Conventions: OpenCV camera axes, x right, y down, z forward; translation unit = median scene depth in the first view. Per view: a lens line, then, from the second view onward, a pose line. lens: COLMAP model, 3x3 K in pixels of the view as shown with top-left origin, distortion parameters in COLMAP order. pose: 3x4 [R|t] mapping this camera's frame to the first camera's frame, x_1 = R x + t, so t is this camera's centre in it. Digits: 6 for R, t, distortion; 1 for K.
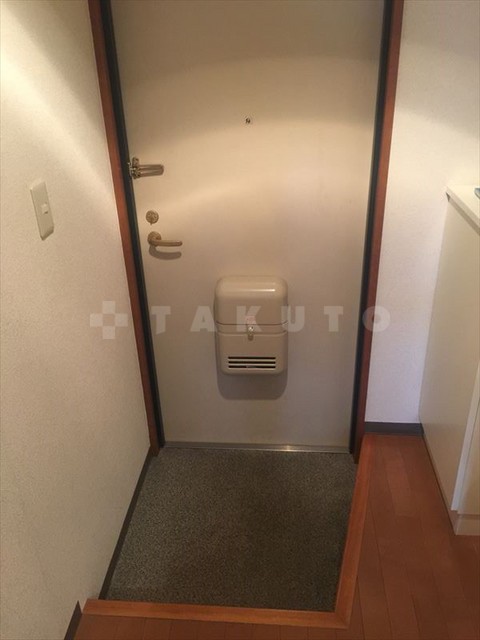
lens RADIAL K [[554.3, 0, 241.0], [0, 554.3, 316.3], [0, 0, 1]] dist [0.090384, -0.136371]
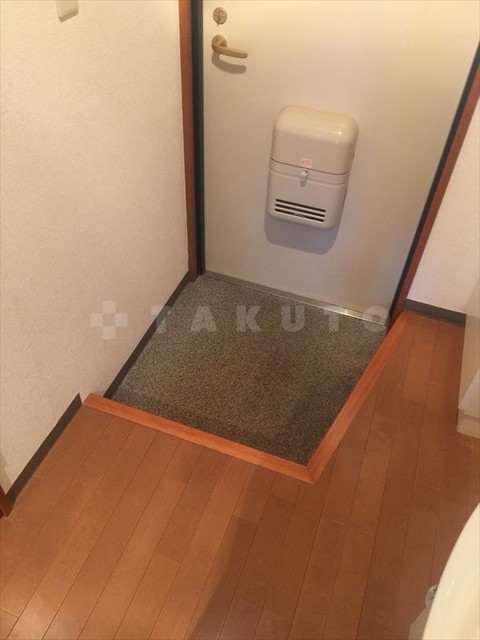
lens RADIAL K [[554.3, 0, 241.0], [0, 554.3, 316.3], [0, 0, 1]] dist [0.090384, -0.136371]
pose [[0.961612, 0.239655, -0.133668, 0.094037], [-0.189508, 0.932270, 0.308154, -0.019907], [0.198466, -0.270993, 0.941899, 0.064768]]
